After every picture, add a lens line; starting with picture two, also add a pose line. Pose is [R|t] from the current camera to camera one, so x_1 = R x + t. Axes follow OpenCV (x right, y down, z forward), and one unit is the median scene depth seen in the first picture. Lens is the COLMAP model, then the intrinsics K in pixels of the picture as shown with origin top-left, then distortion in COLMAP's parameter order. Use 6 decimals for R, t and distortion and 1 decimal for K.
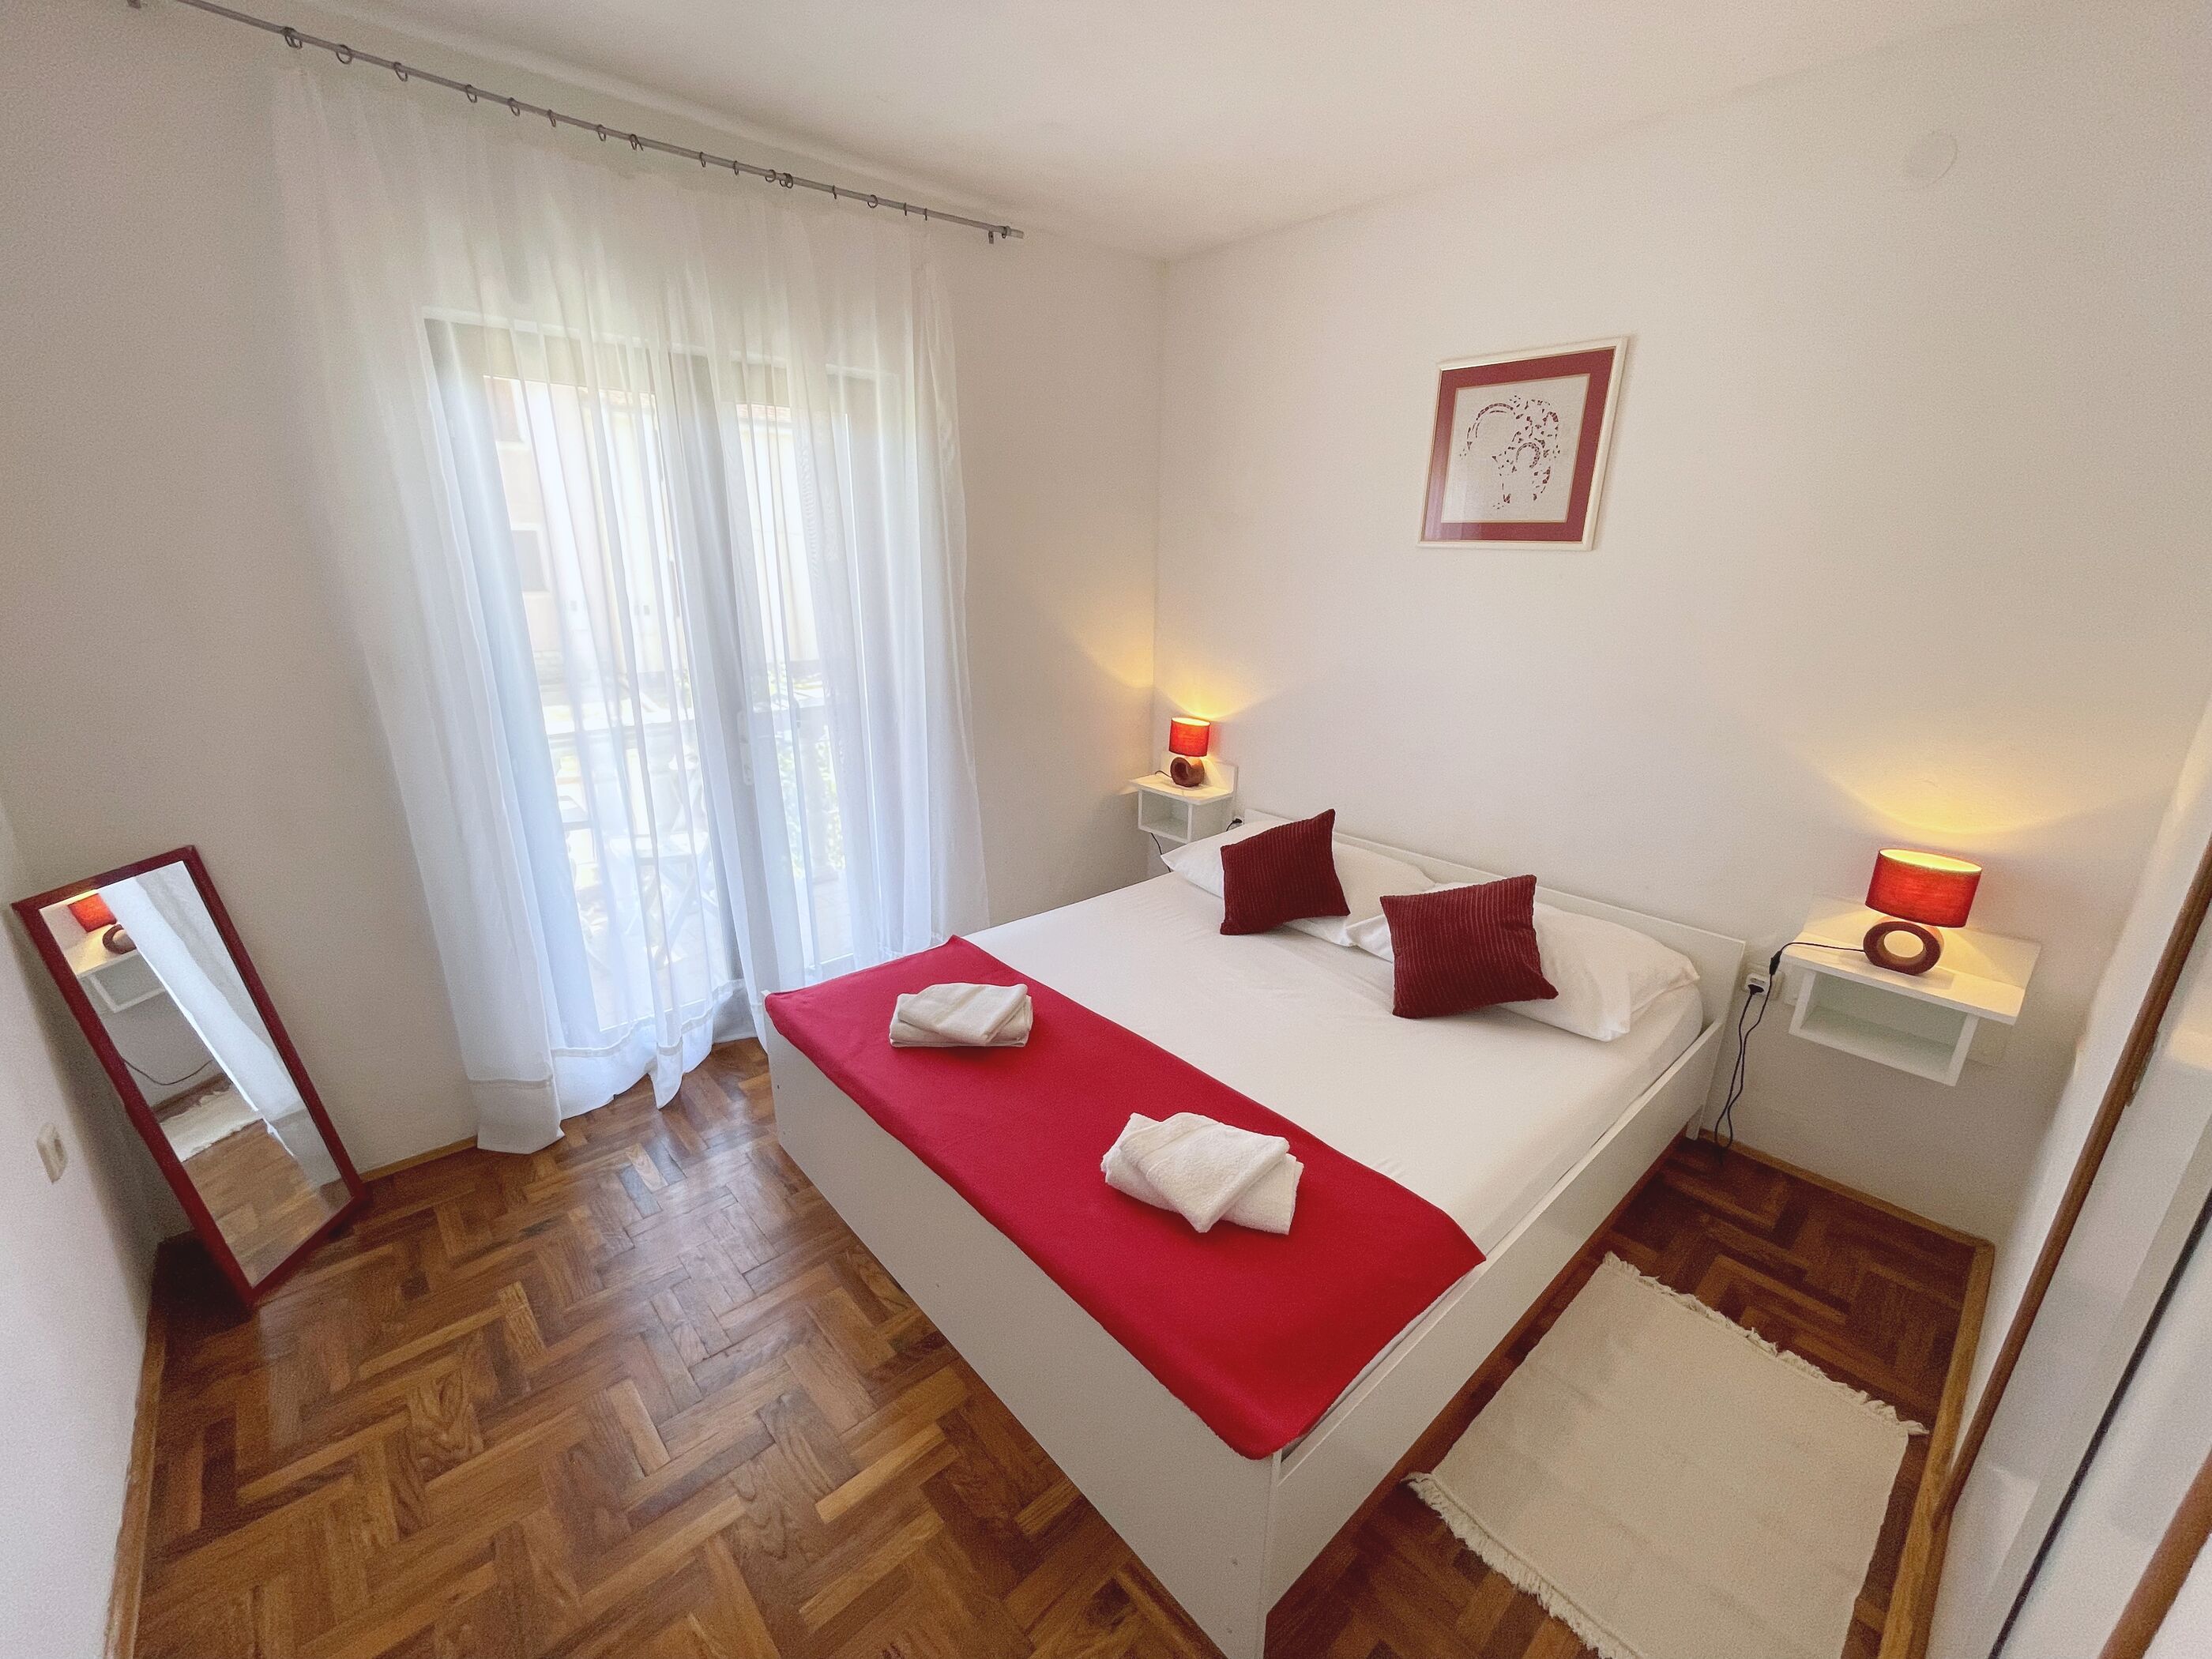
lens RADIAL K [[917.2, 0, 1105.9], [0, 917.2, 839.1], [0, 0, 1]] dist [0.001376, 0.000301]
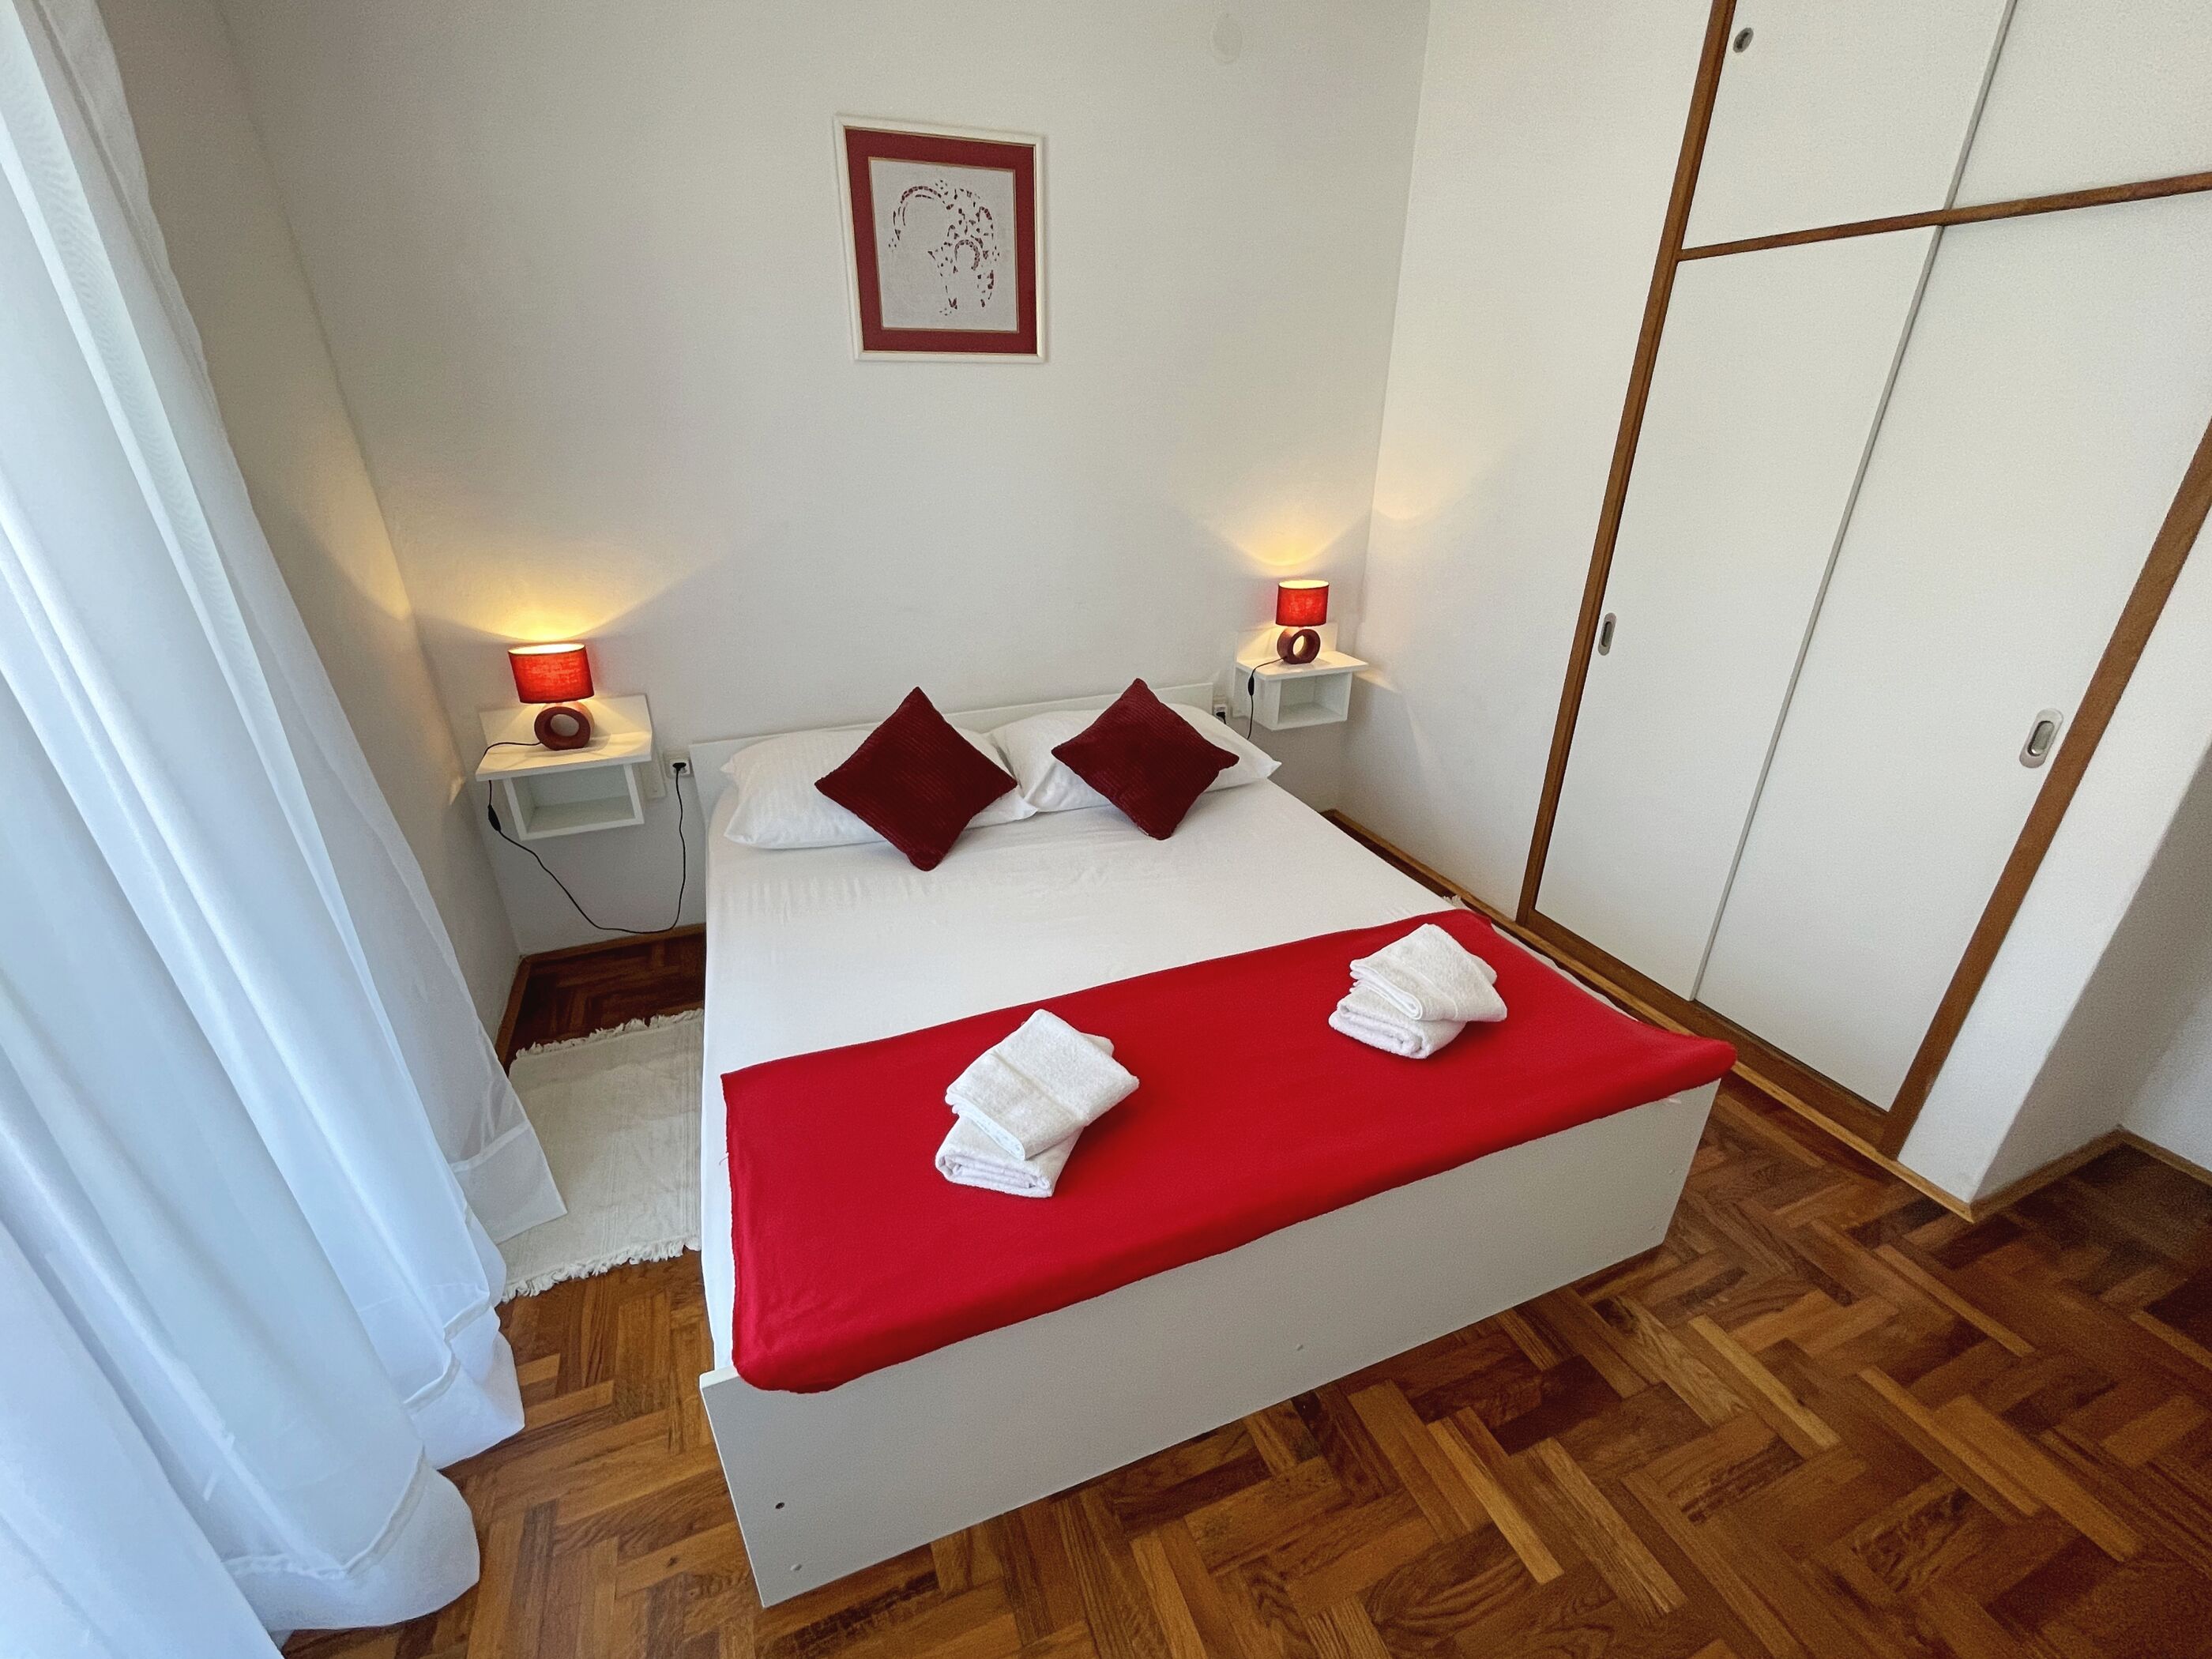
lens RADIAL K [[954.8, 0, 1100.4], [0, 954.8, 822.7], [0, 0, 1]] dist [-0.014546, 0.021699]
pose [[0.344405, -0.416150, 0.841549, -0.550844], [0.283228, 0.900680, 0.329480, -0.183216], [-0.895079, 0.124876, 0.428064, 0.548031]]
